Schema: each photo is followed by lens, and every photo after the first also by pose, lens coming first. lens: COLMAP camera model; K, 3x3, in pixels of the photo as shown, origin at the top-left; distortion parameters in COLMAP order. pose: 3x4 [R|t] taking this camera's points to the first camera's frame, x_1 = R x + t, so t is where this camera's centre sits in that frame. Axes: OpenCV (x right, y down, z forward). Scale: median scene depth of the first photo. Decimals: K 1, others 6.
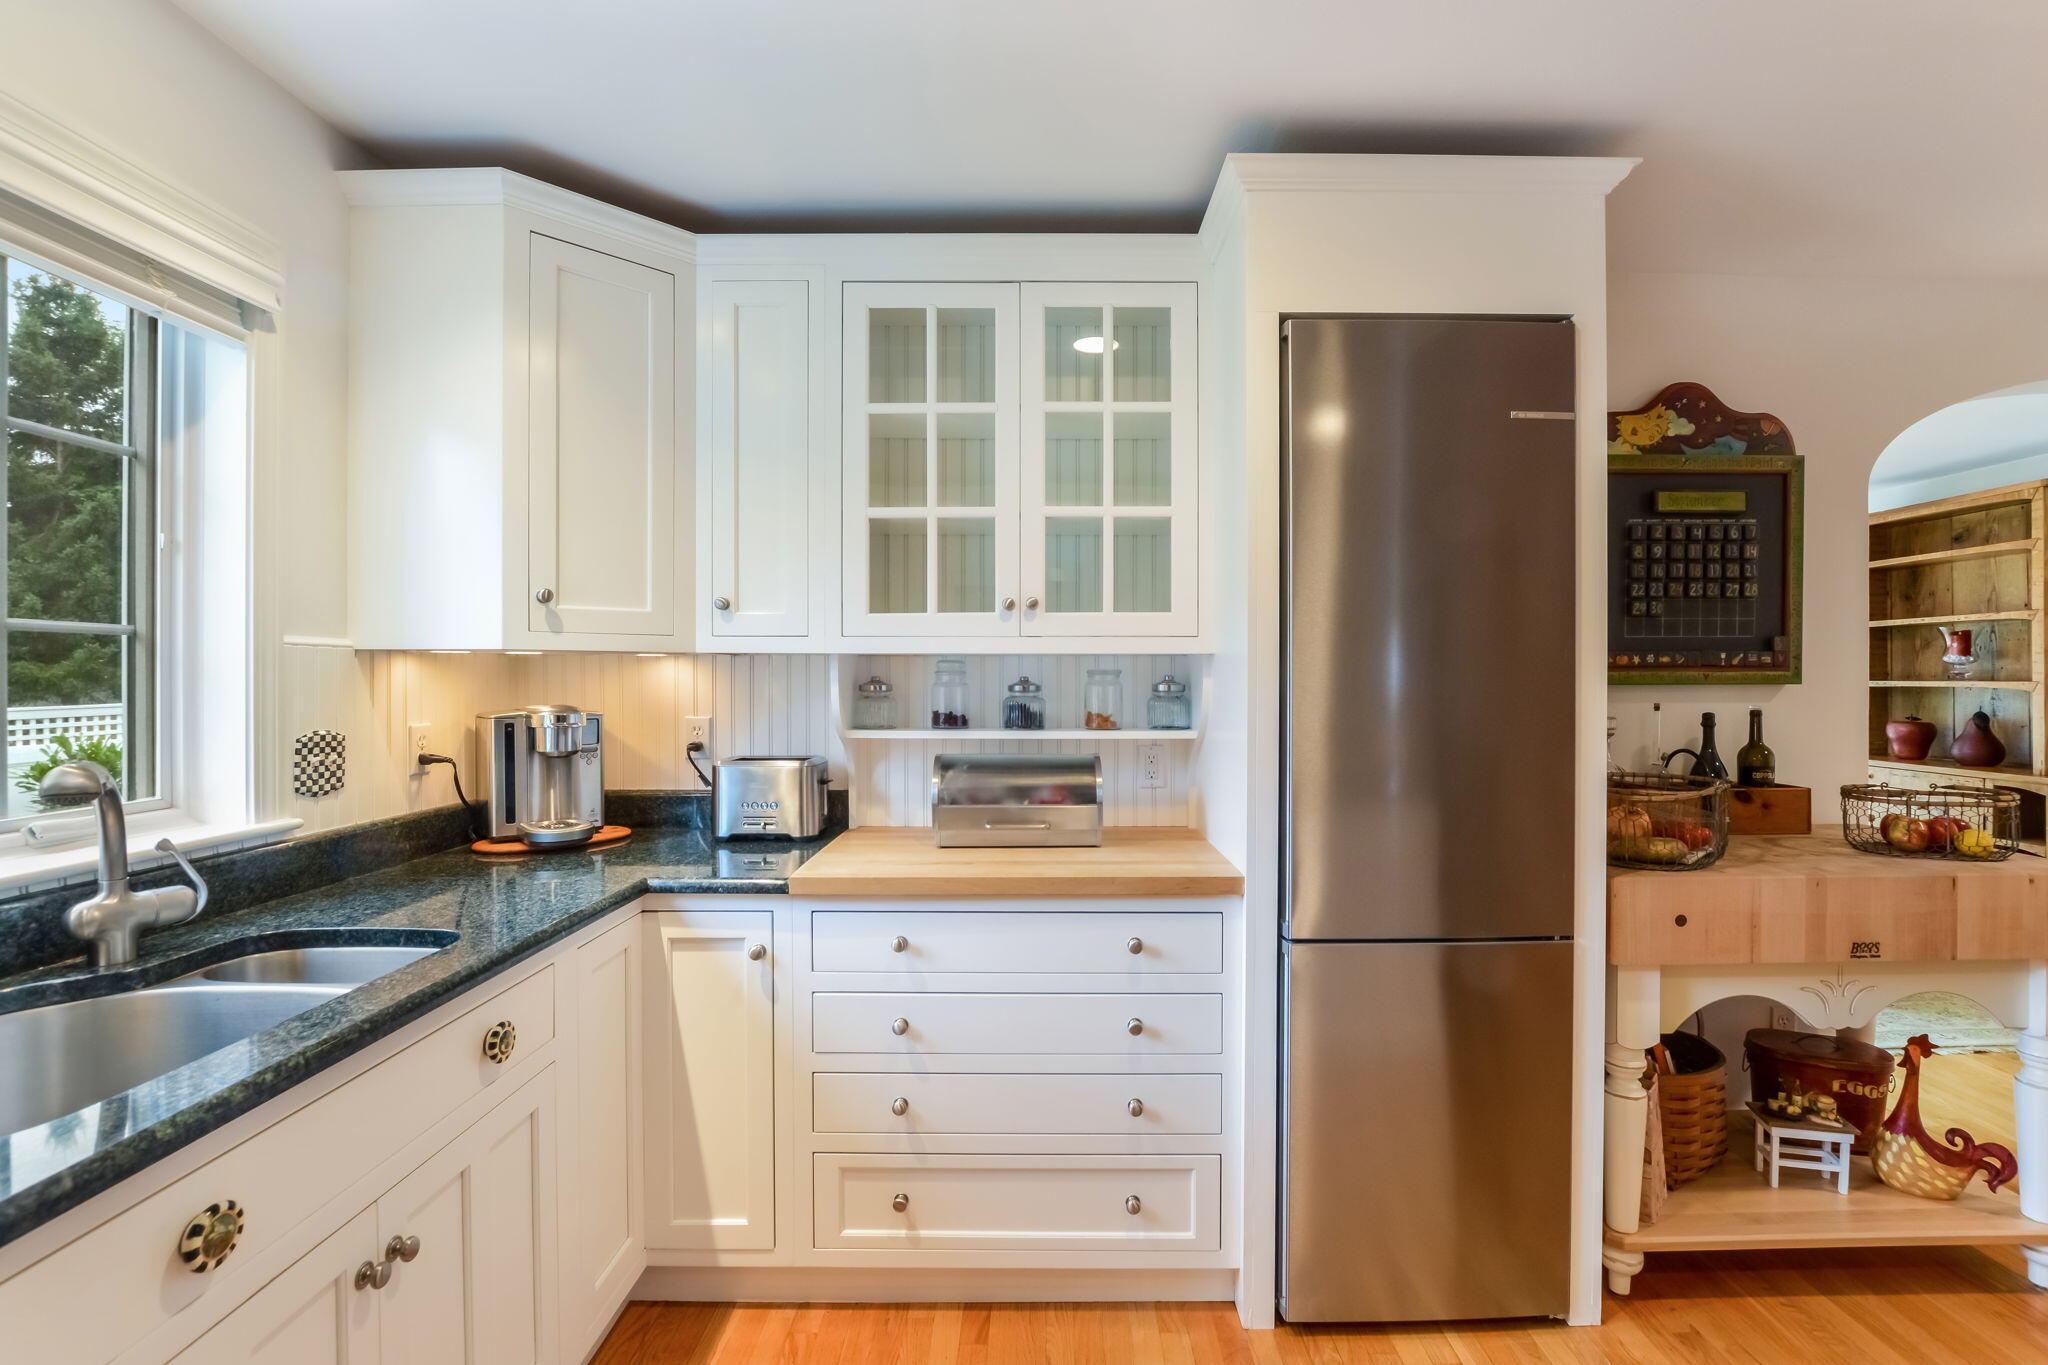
lens RADIAL K [[942.3, 0, 1074.8], [0, 942.3, 678.6], [0, 0, 1]] dist [-0.019108, 0.002055]
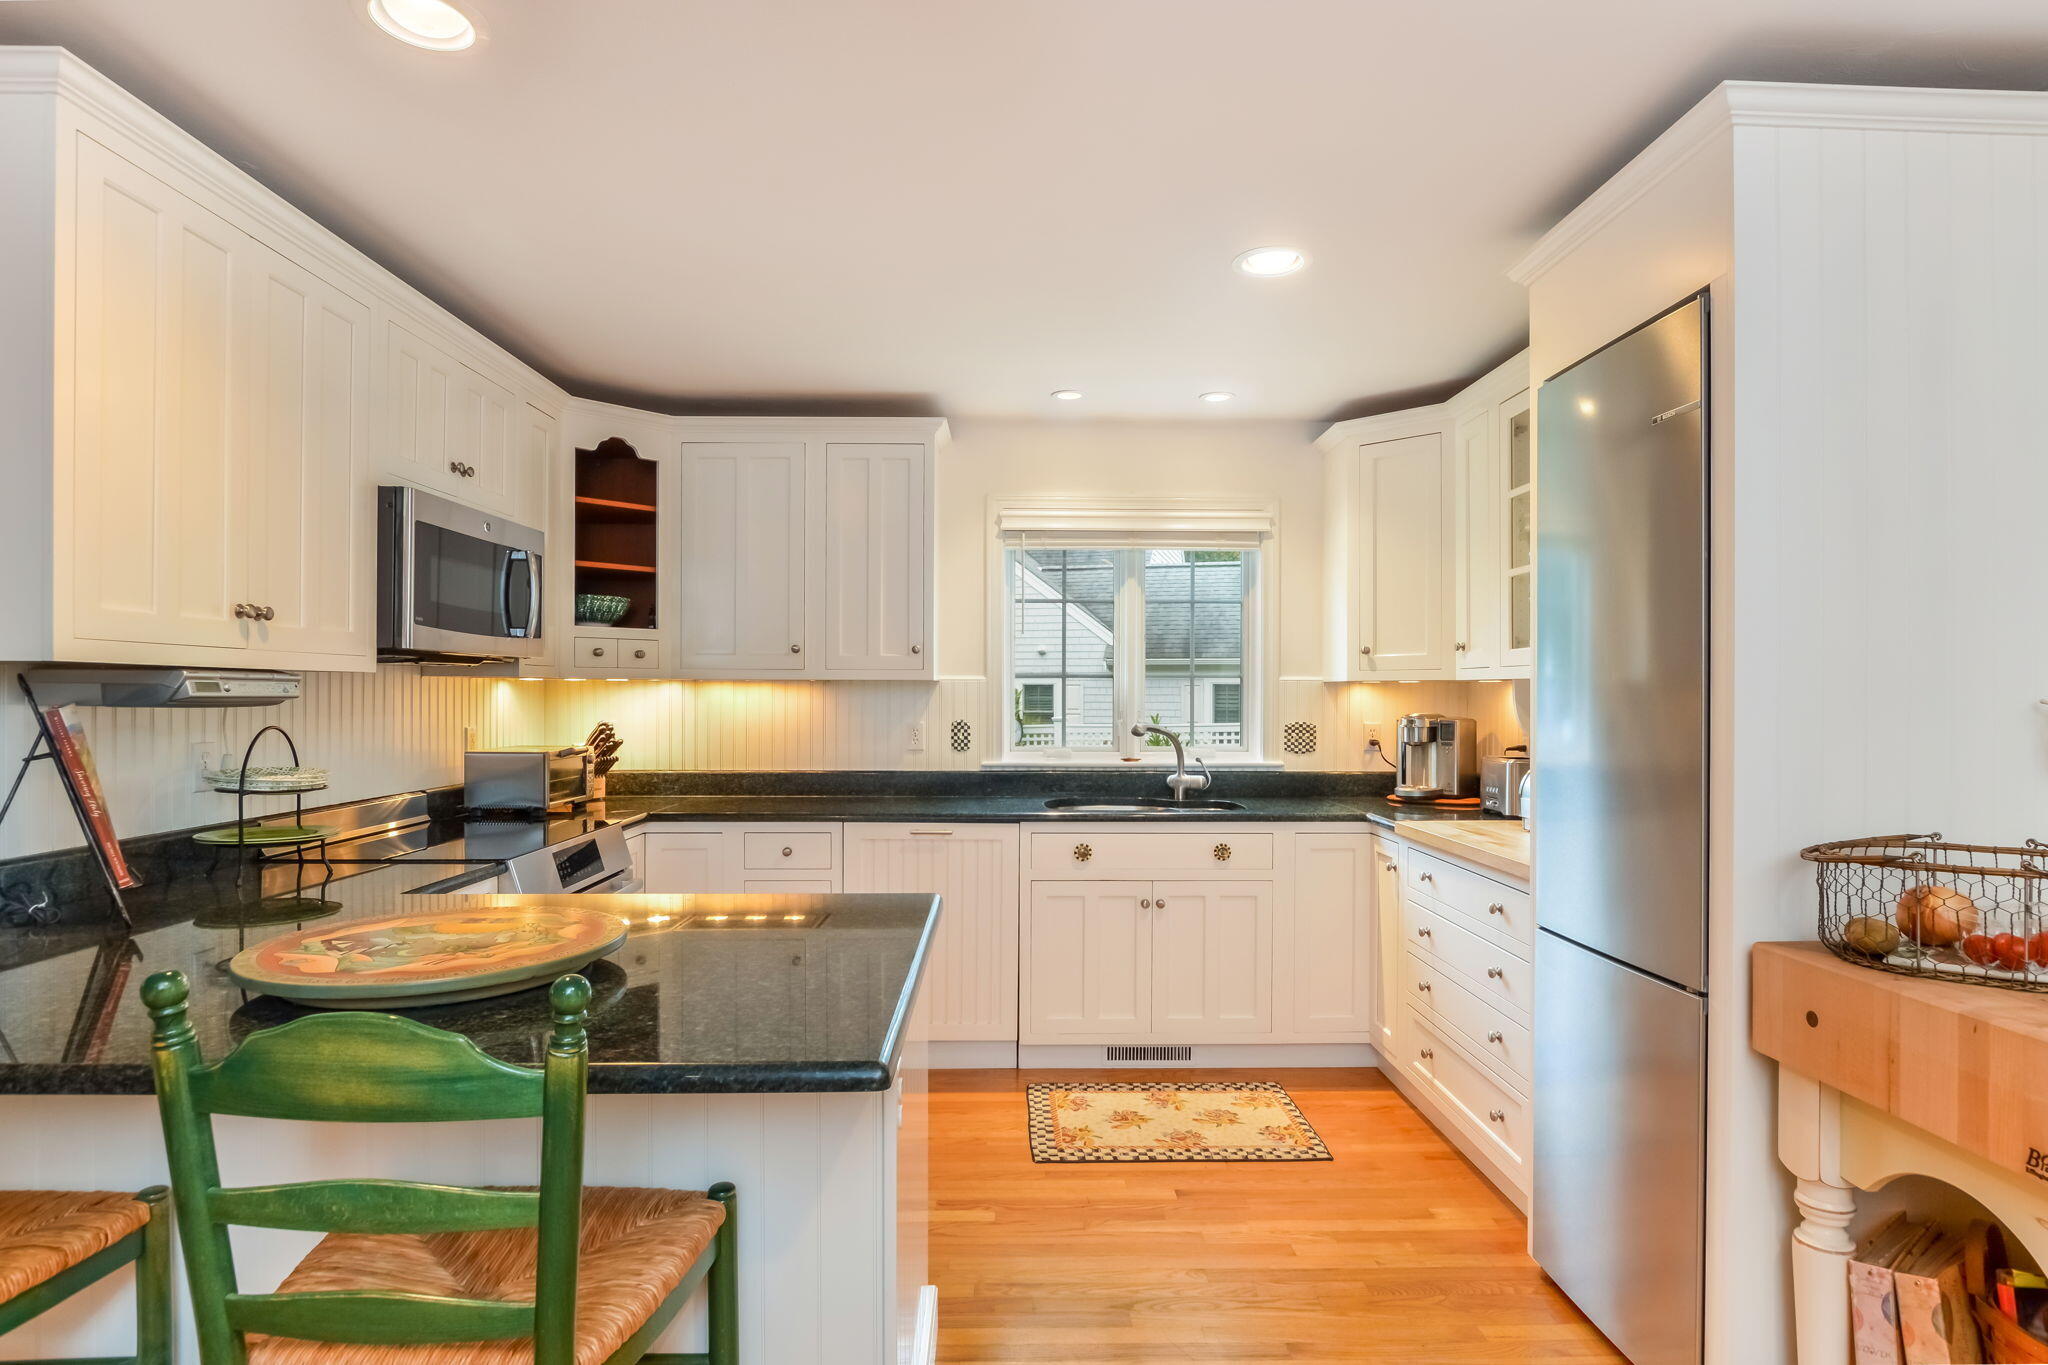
lens RADIAL K [[1090.3, 0, 1032.8], [0, 1090.3, 697.7], [0, 0, 1]] dist [-0.014514, 0.001175]
pose [[0.019509, 0.004088, -0.999801, 1.170065], [-0.006246, 0.999973, 0.003966, -0.002196], [0.999790, 0.006167, 0.019534, 0.266535]]
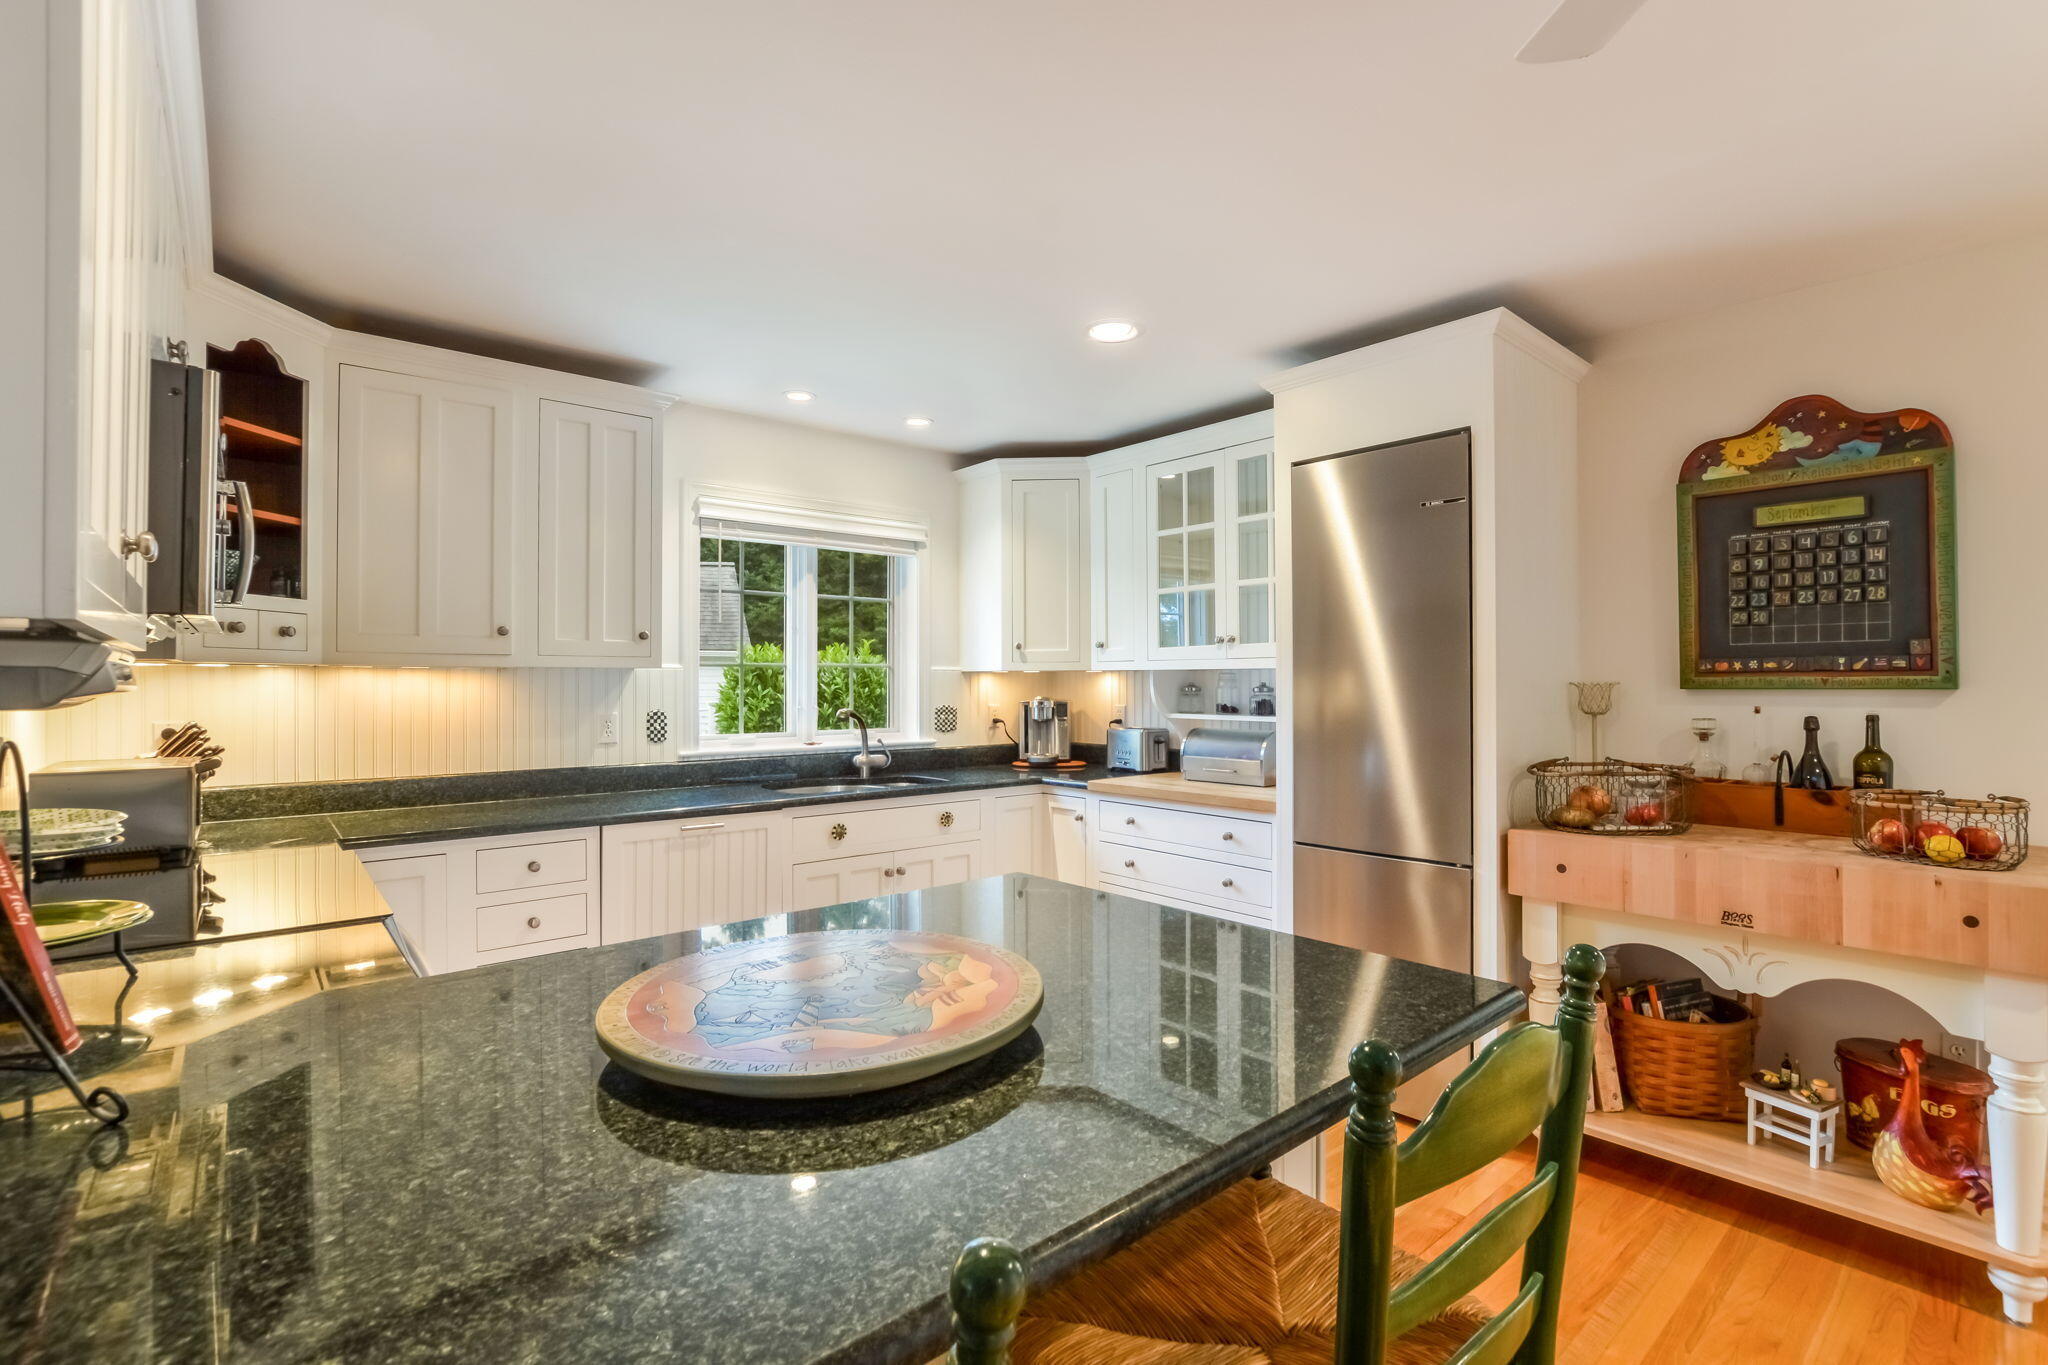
lens RADIAL K [[942.3, 0, 1043.4], [0, 942.3, 676.9], [0, 0, 1]] dist [-0.019108, 0.002055]
pose [[0.656043, -0.006230, -0.754698, 0.896835], [-0.000855, 0.999959, -0.008998, 0.002974], [0.754723, 0.006549, 0.656011, -0.313025]]
